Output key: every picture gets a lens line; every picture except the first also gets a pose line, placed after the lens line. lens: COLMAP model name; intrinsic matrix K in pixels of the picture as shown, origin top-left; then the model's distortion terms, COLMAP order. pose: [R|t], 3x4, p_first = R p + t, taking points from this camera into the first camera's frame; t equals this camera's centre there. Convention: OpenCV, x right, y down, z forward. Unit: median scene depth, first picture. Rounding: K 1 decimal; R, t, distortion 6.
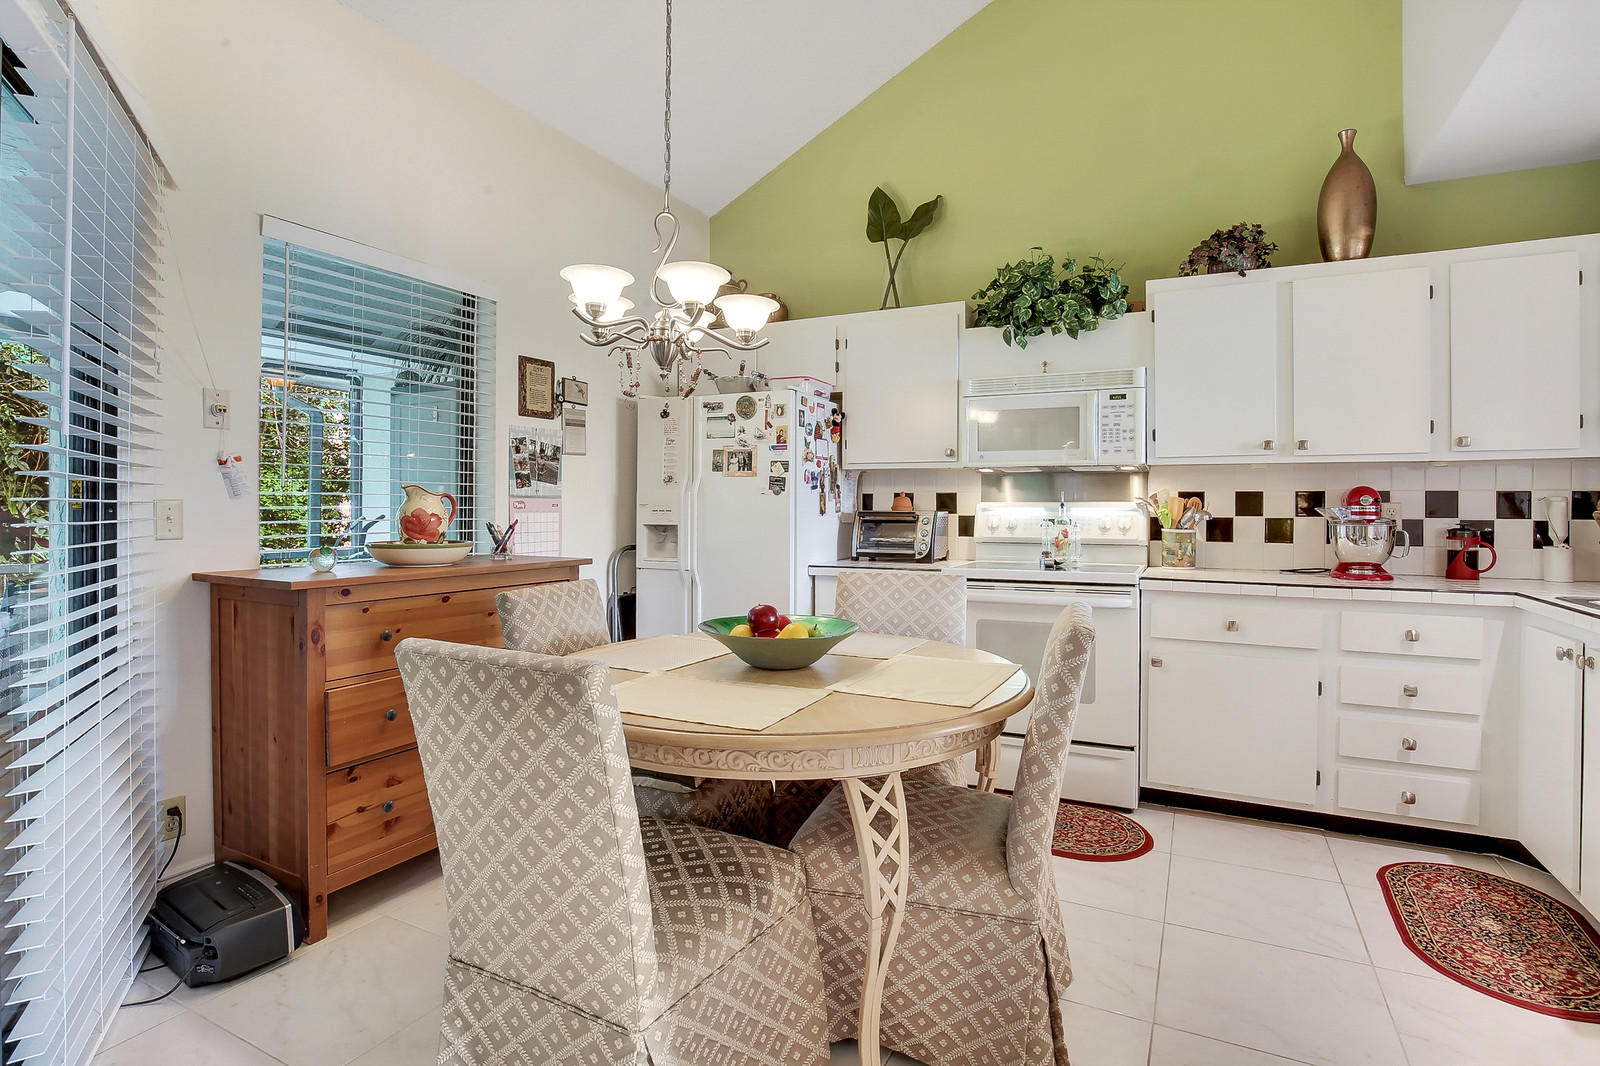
lens RADIAL K [[805.5, 0, 797.8], [0, 805.5, 521.0], [0, 0, 1]] dist [-0.012337, -0.000100]
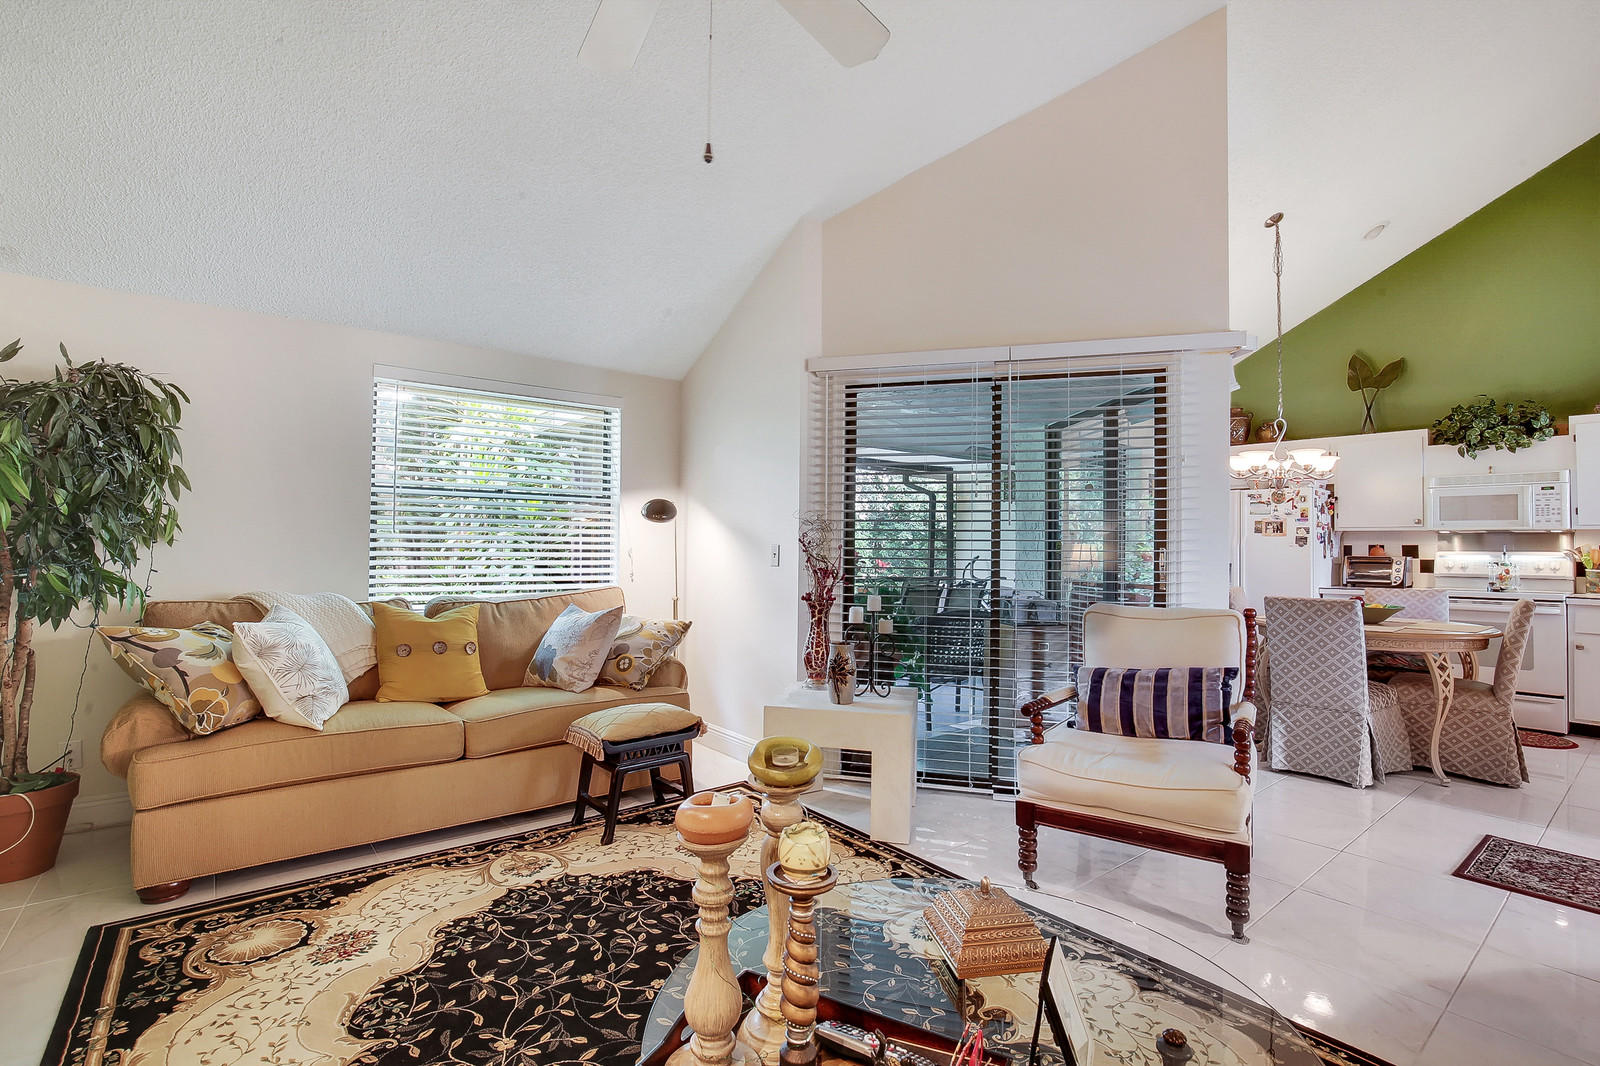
lens RADIAL K [[792.5, 0, 800.0], [0, 792.5, 533.0], [0, 0, 1]] dist [-0.002056, 0.001409]
pose [[0.927330, -0.001833, -0.374240, -0.388564], [-0.011720, 0.999355, -0.033935, 0.009104], [0.374061, 0.035855, 0.926711, -1.004501]]
